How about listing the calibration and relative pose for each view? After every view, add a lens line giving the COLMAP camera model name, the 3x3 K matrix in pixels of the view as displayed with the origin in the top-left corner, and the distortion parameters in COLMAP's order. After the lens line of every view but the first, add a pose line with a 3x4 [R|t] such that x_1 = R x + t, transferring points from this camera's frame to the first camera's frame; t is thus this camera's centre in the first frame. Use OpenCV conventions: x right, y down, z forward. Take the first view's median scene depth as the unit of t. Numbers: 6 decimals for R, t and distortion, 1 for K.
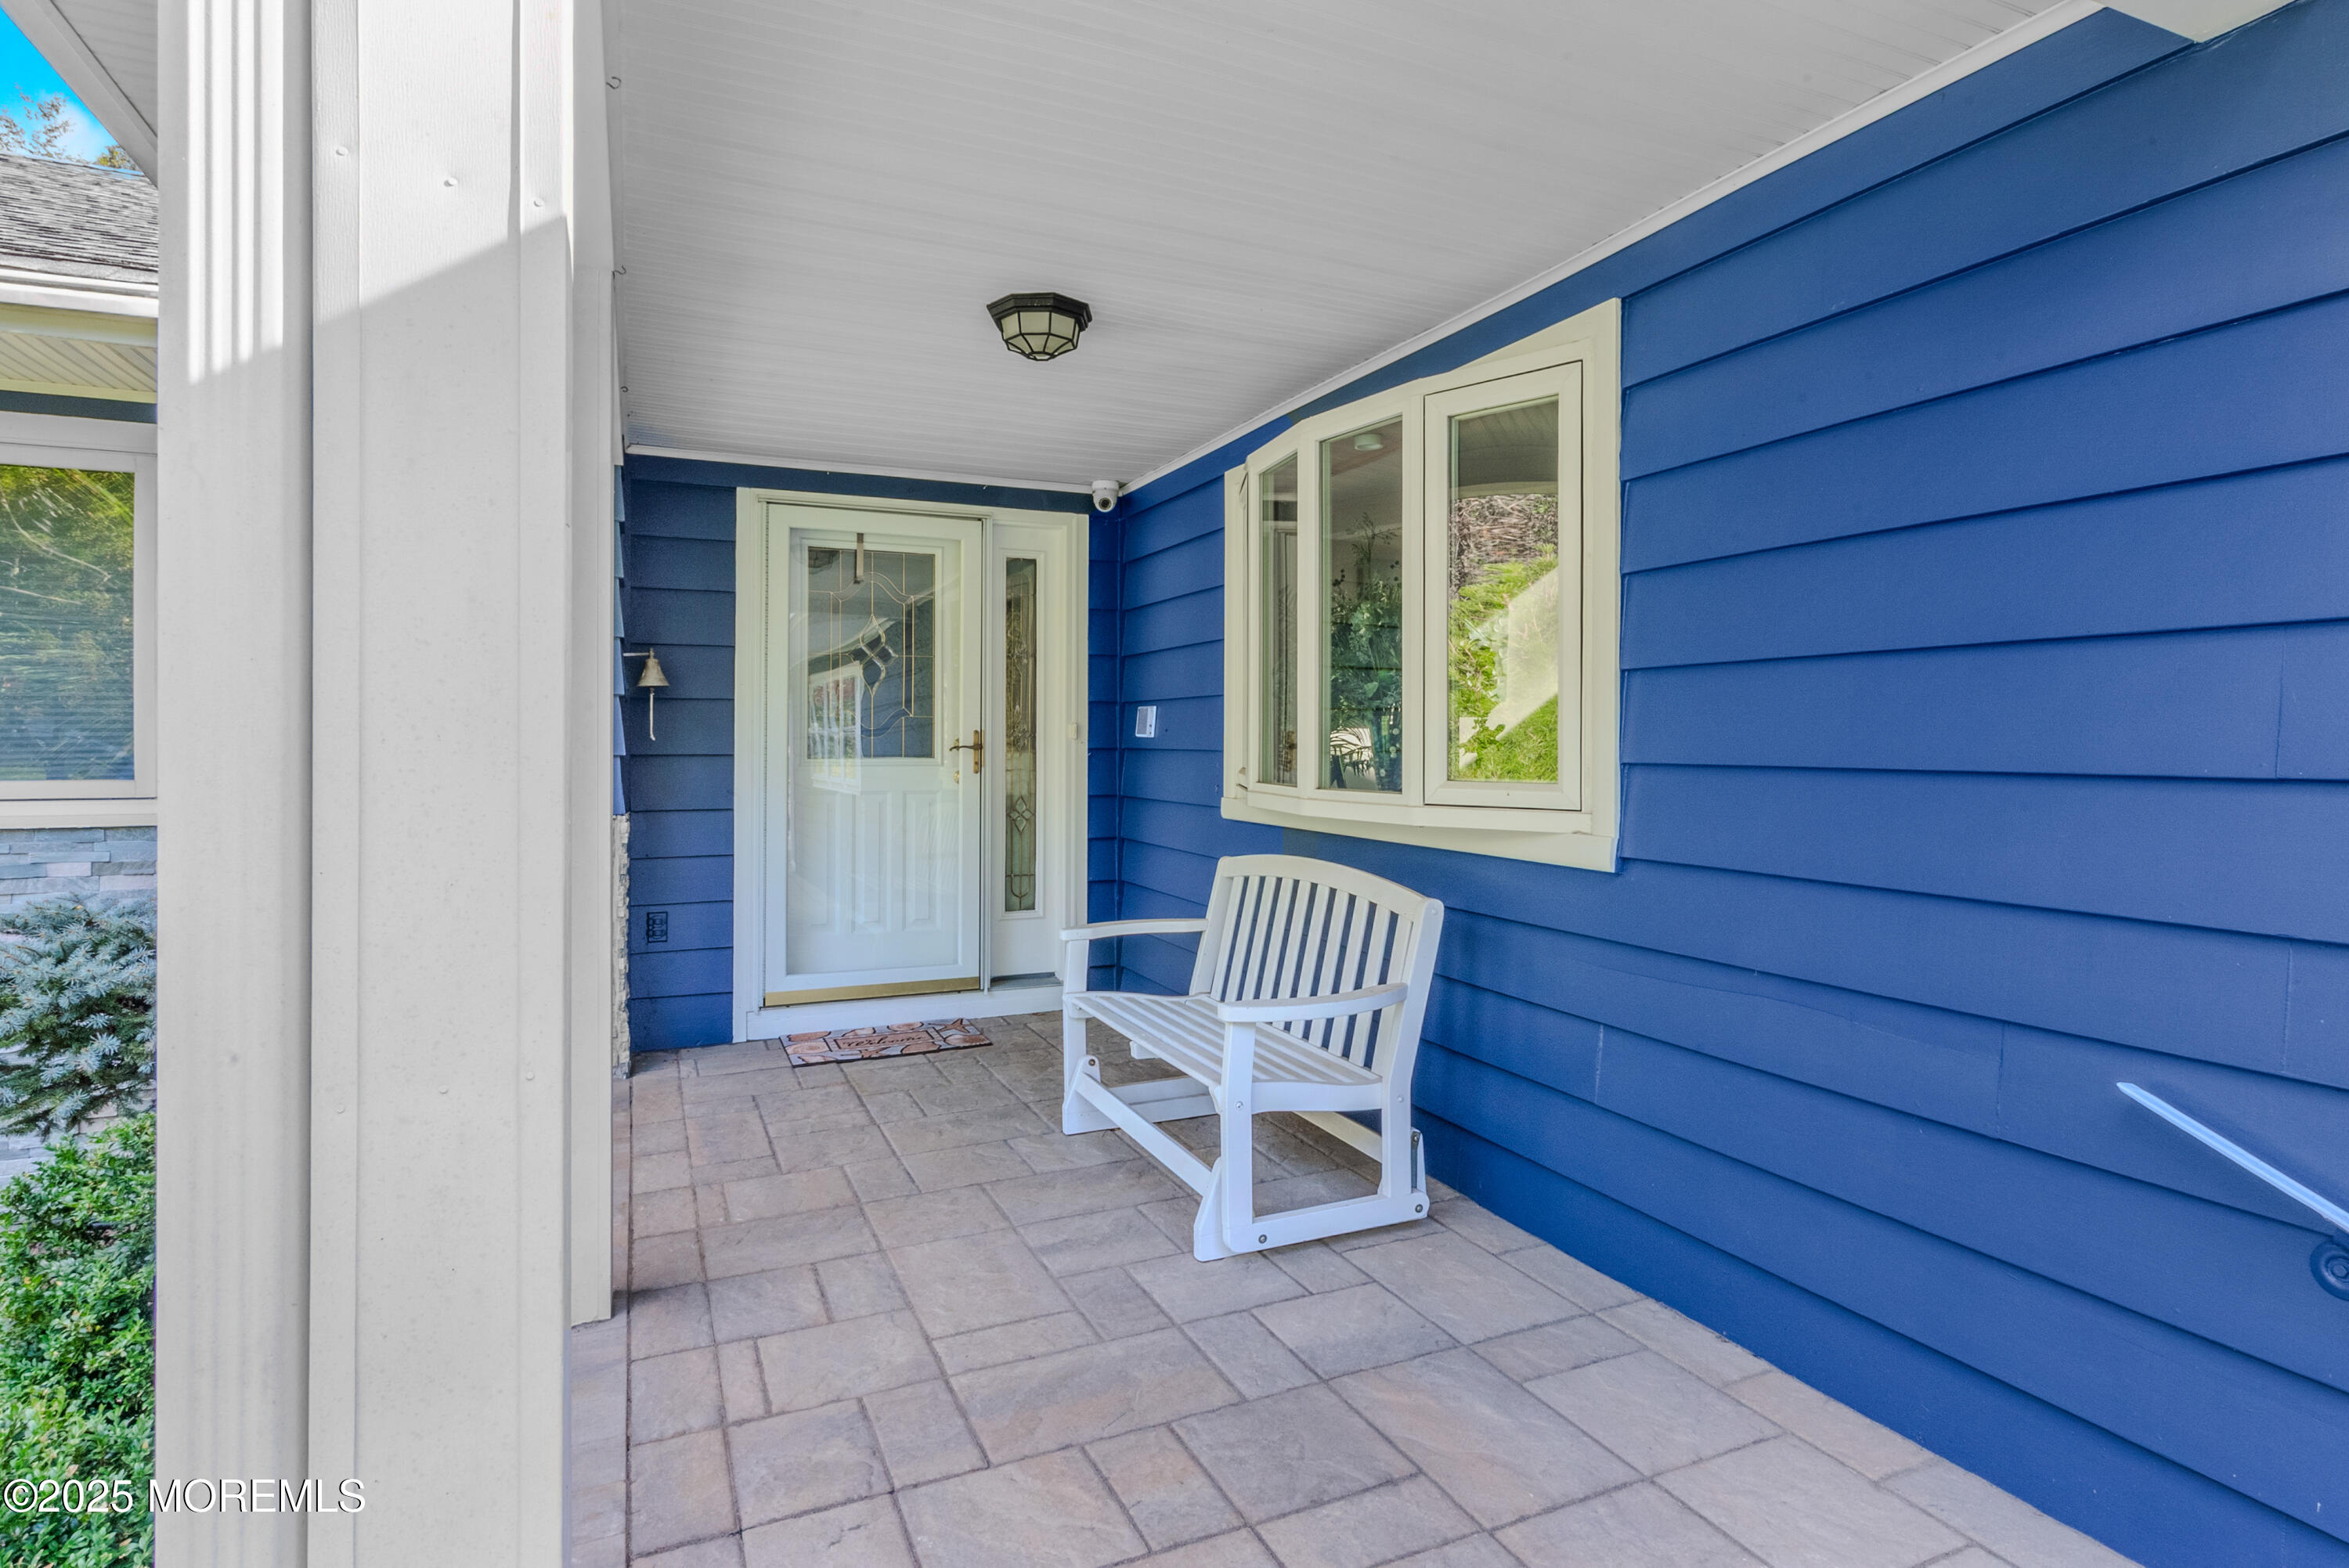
lens RADIAL K [[1204.3, 0, 1165.4], [0, 1204.3, 739.5], [0, 0, 1]] dist [0.006140, 0.000391]
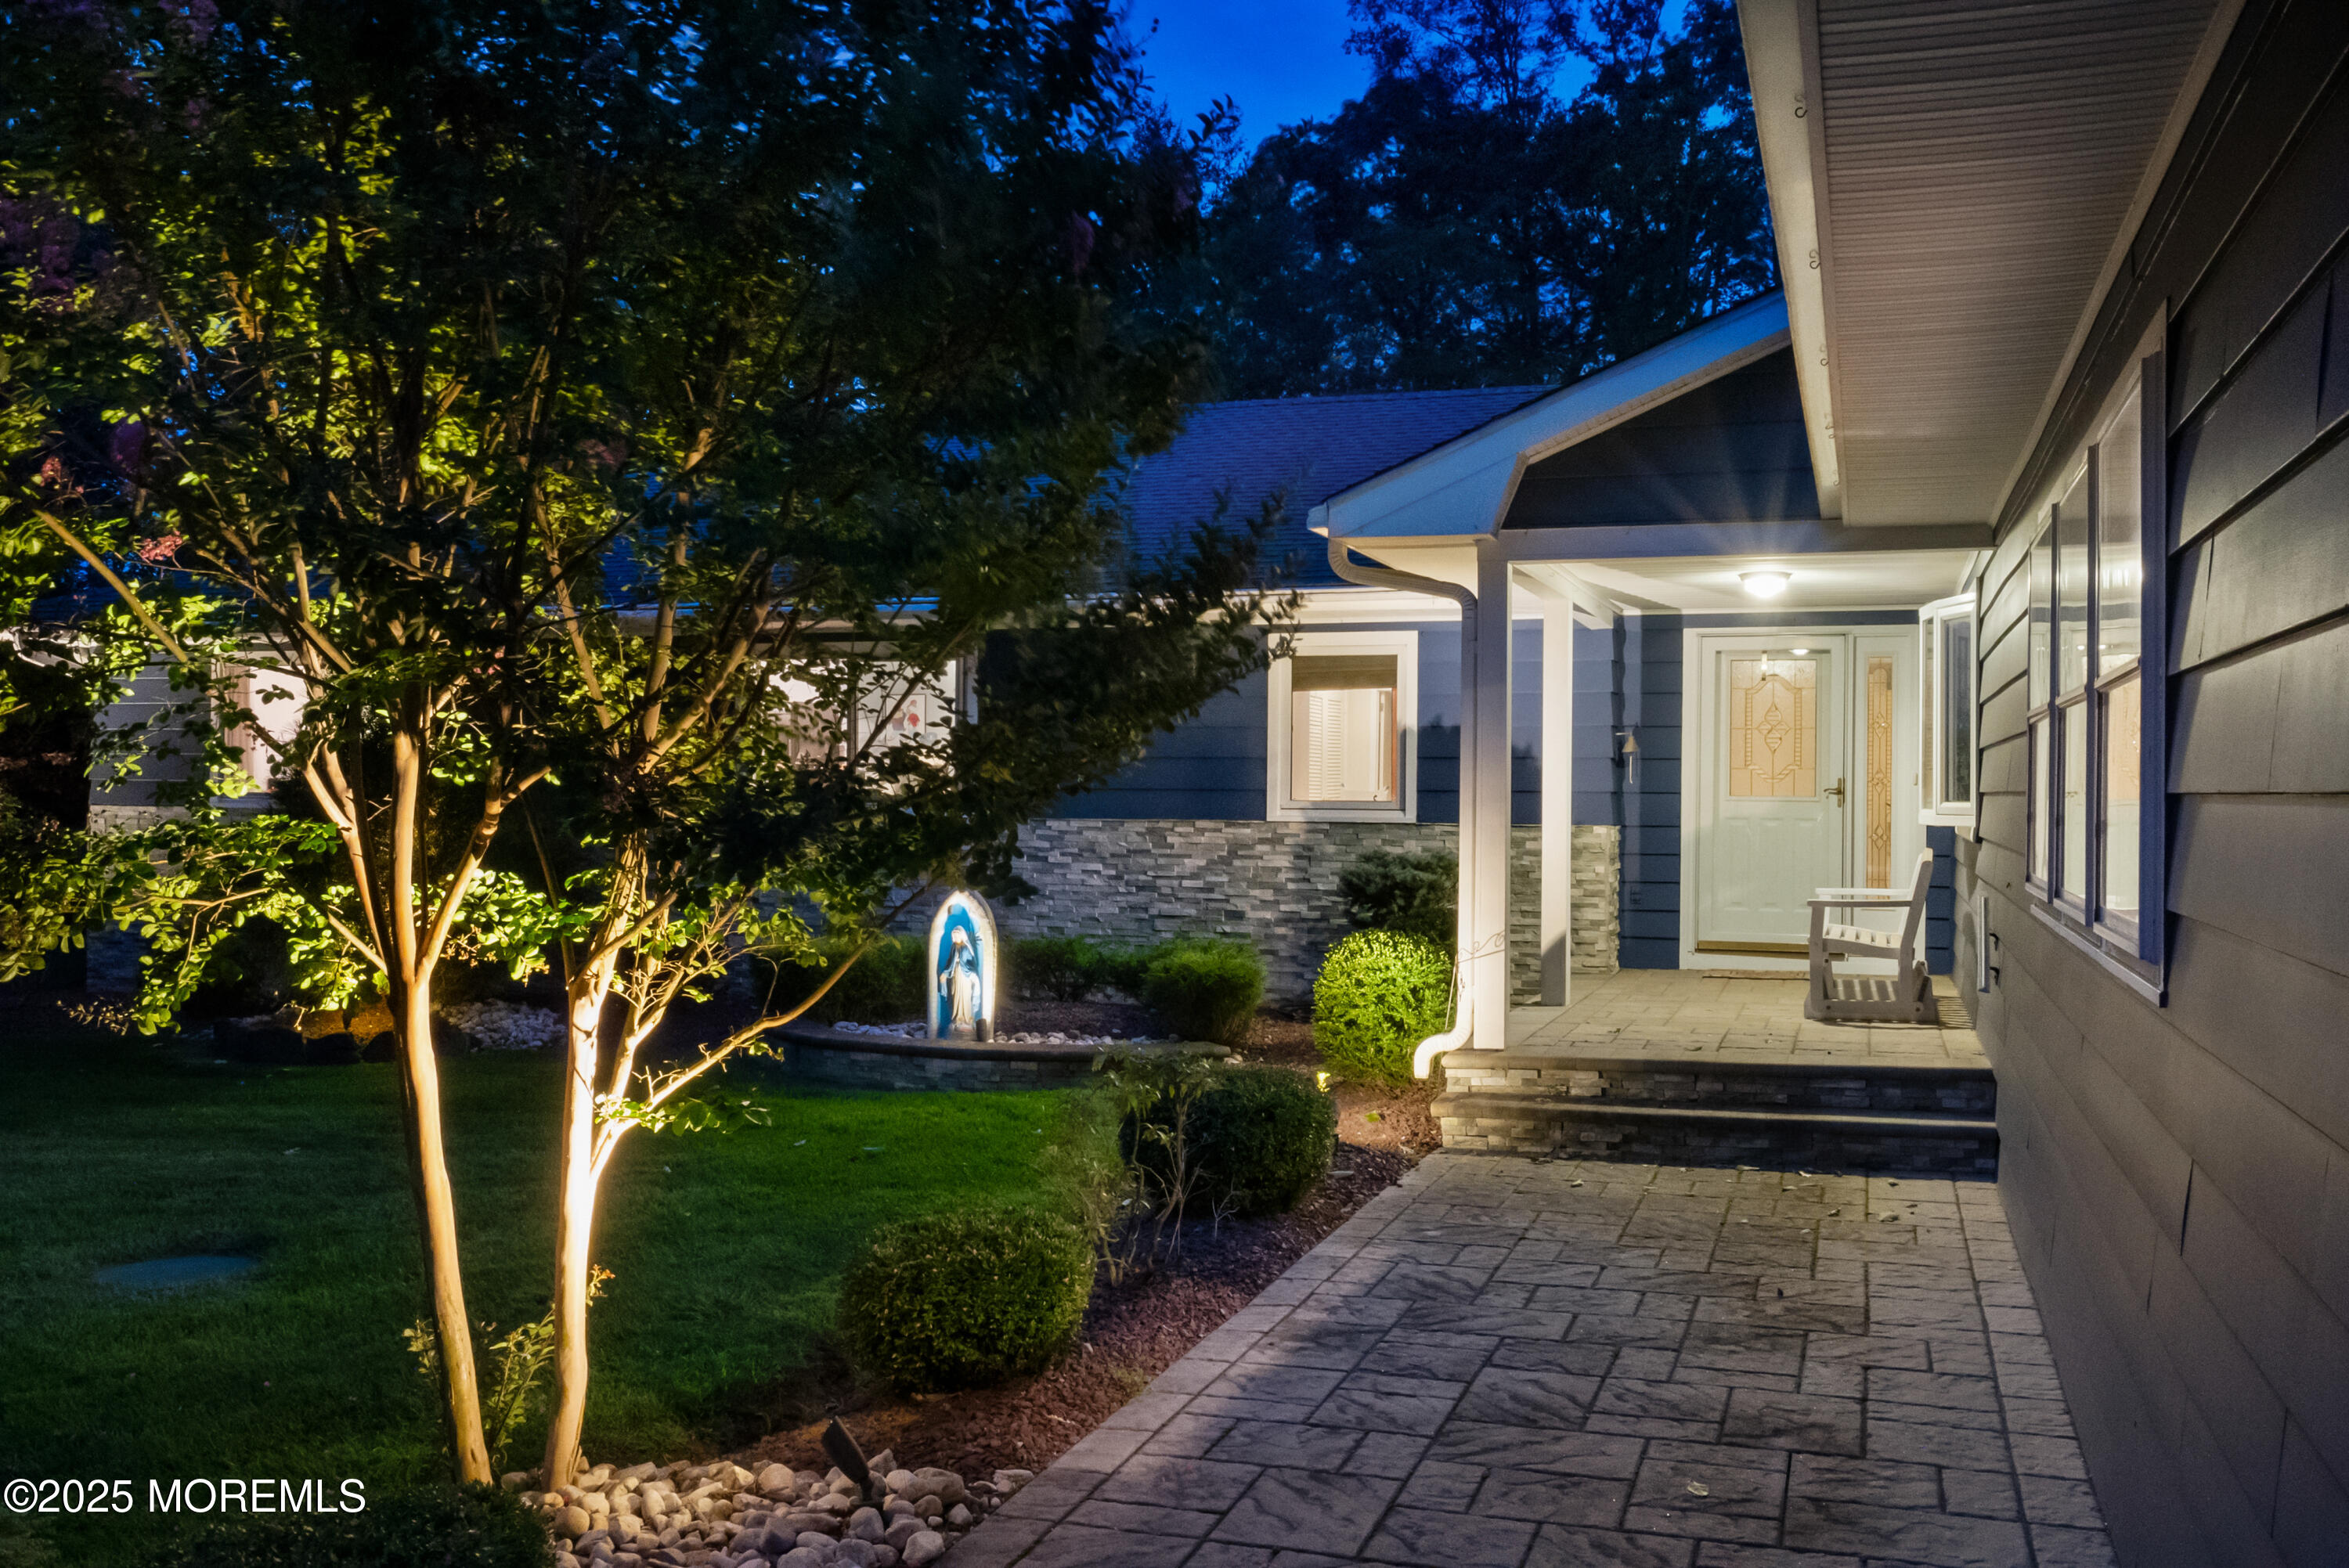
lens RADIAL K [[2085.1, 0, 1182.3], [0, 2085.1, 784.8], [0, 0, 1]] dist [0.010194, 0.011704]
pose [[0.737909, 0.004816, -0.674883, 1.082862], [-0.009705, 0.999947, -0.003476, 0.018814], [0.674831, 0.009115, 0.737916, -1.584239]]
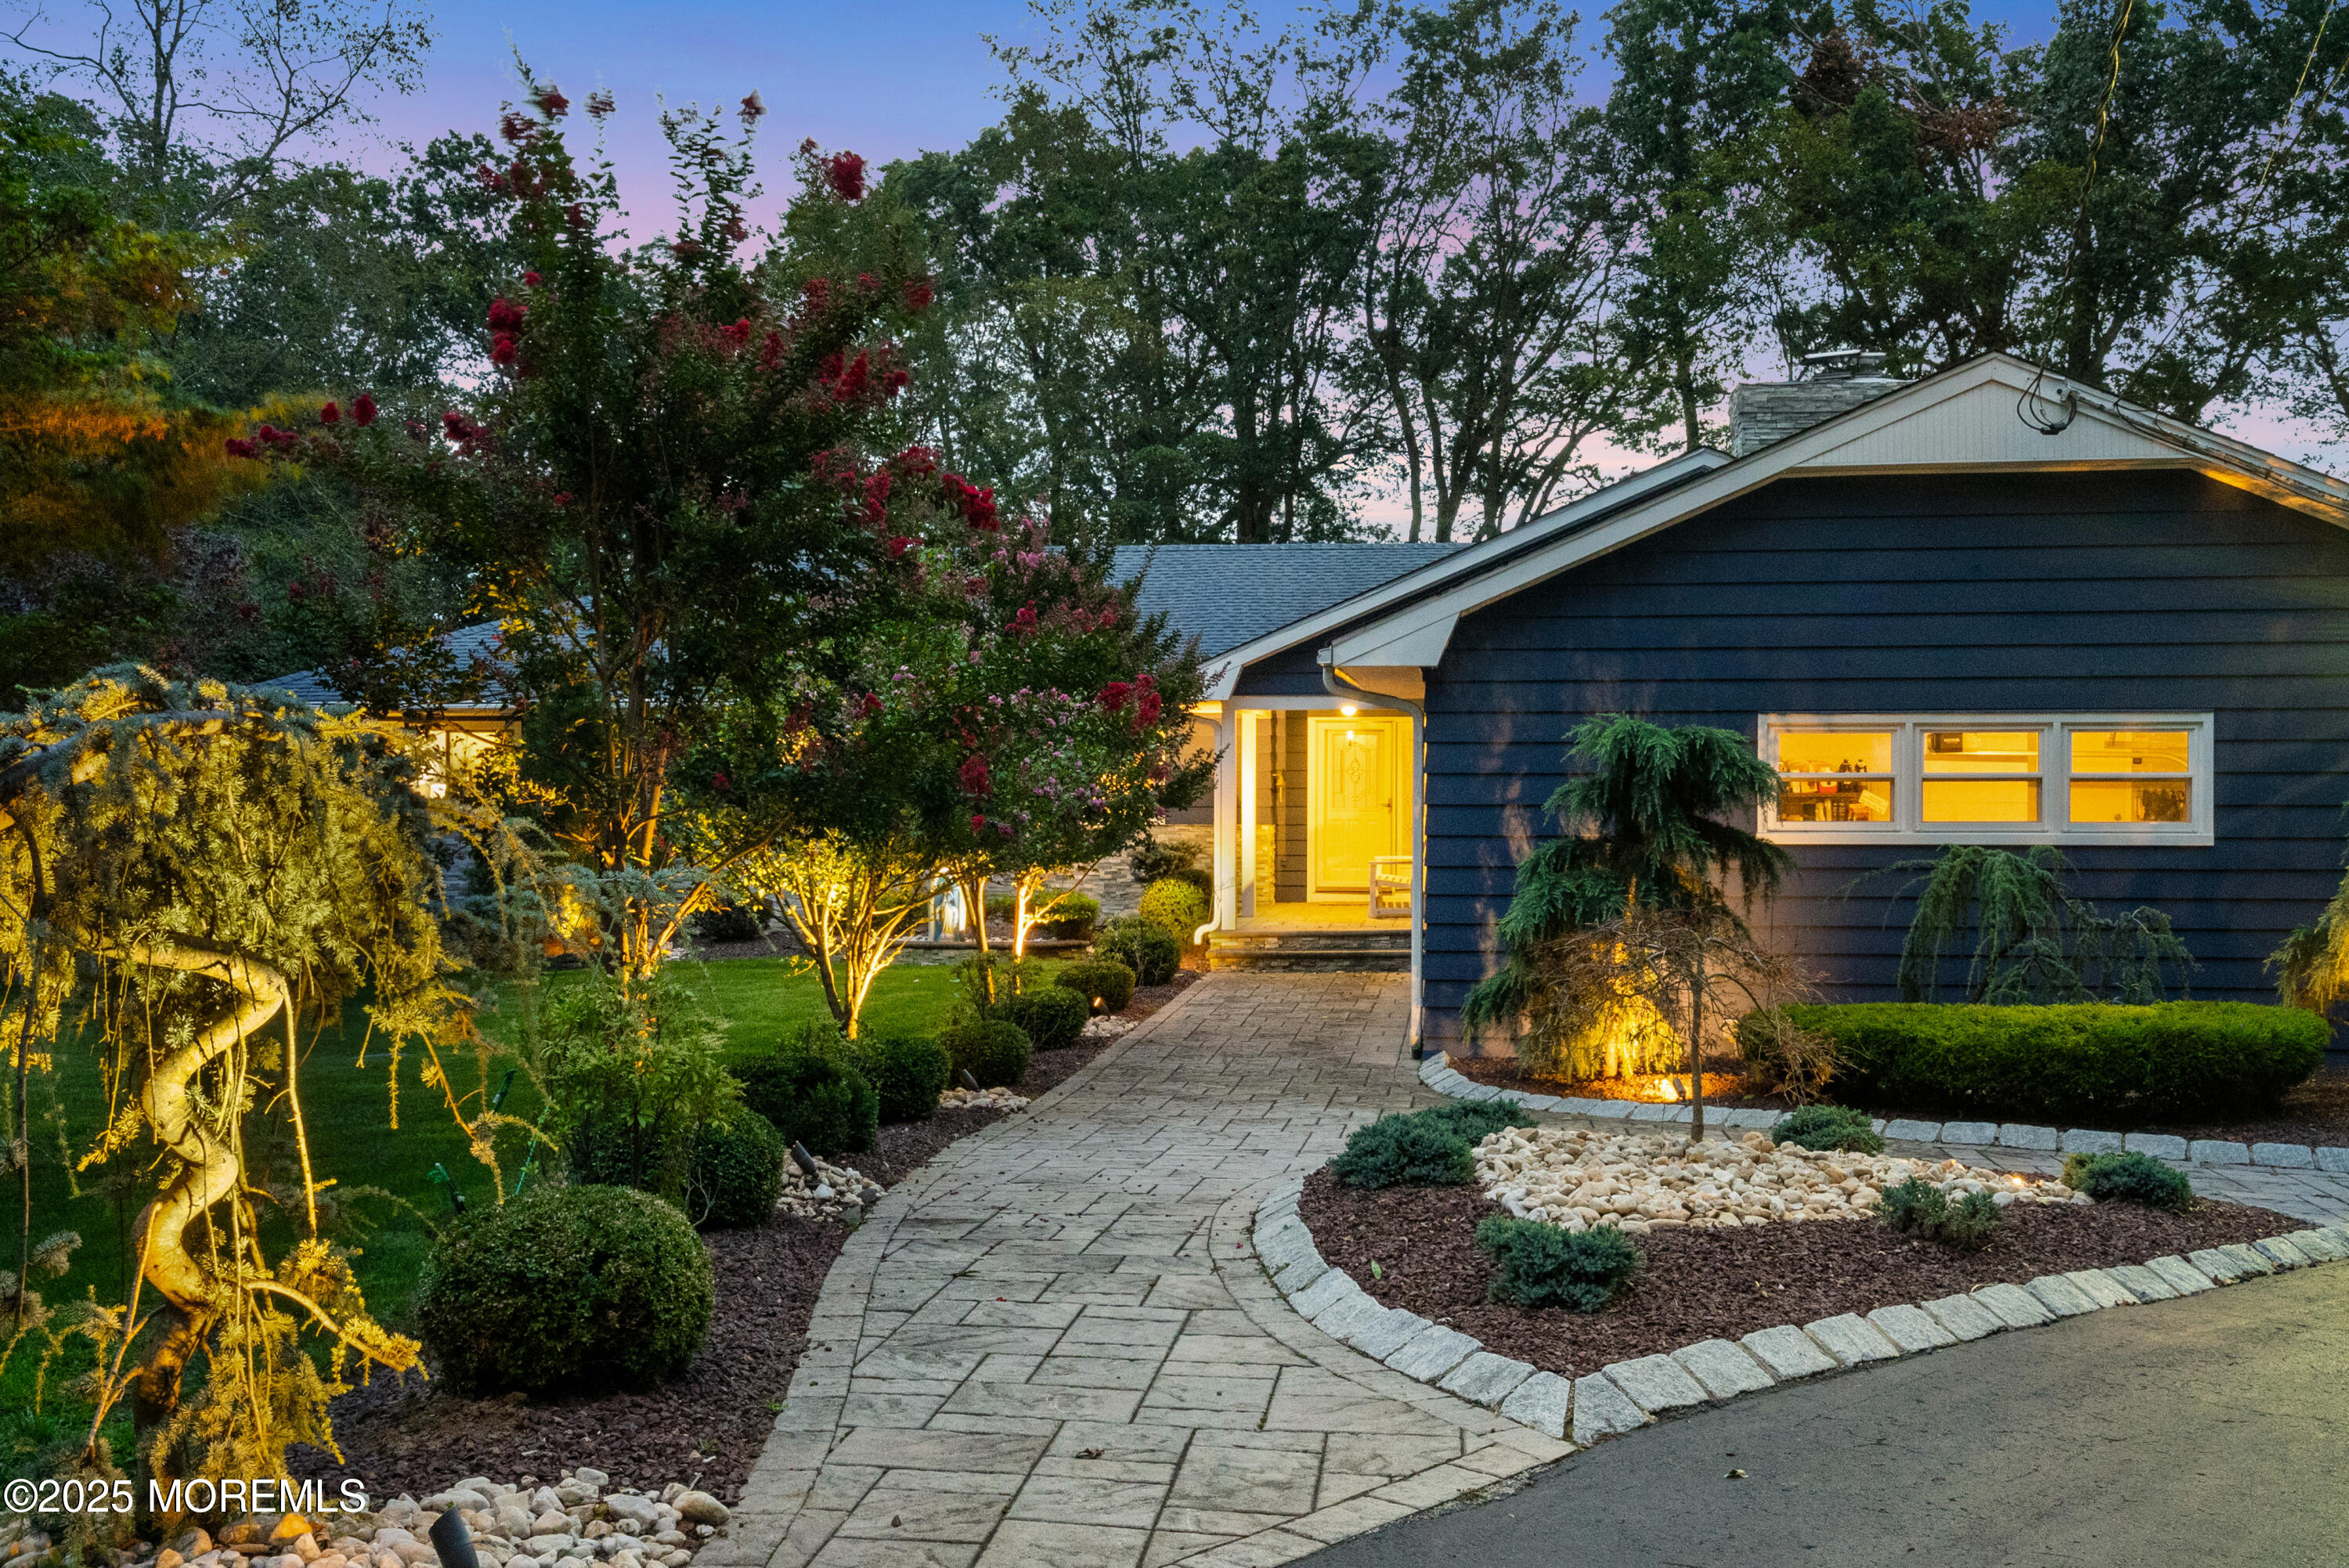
lens RADIAL K [[2376.5, 0, 1173.3], [0, 2376.5, 773.7], [0, 0, 1]] dist [0.015680, 0.000000]
pose [[0.851753, 0.004008, -0.523928, 2.573102], [-0.002706, 0.999991, 0.003252, -0.092848], [0.523936, -0.001353, 0.851756, -4.415583]]
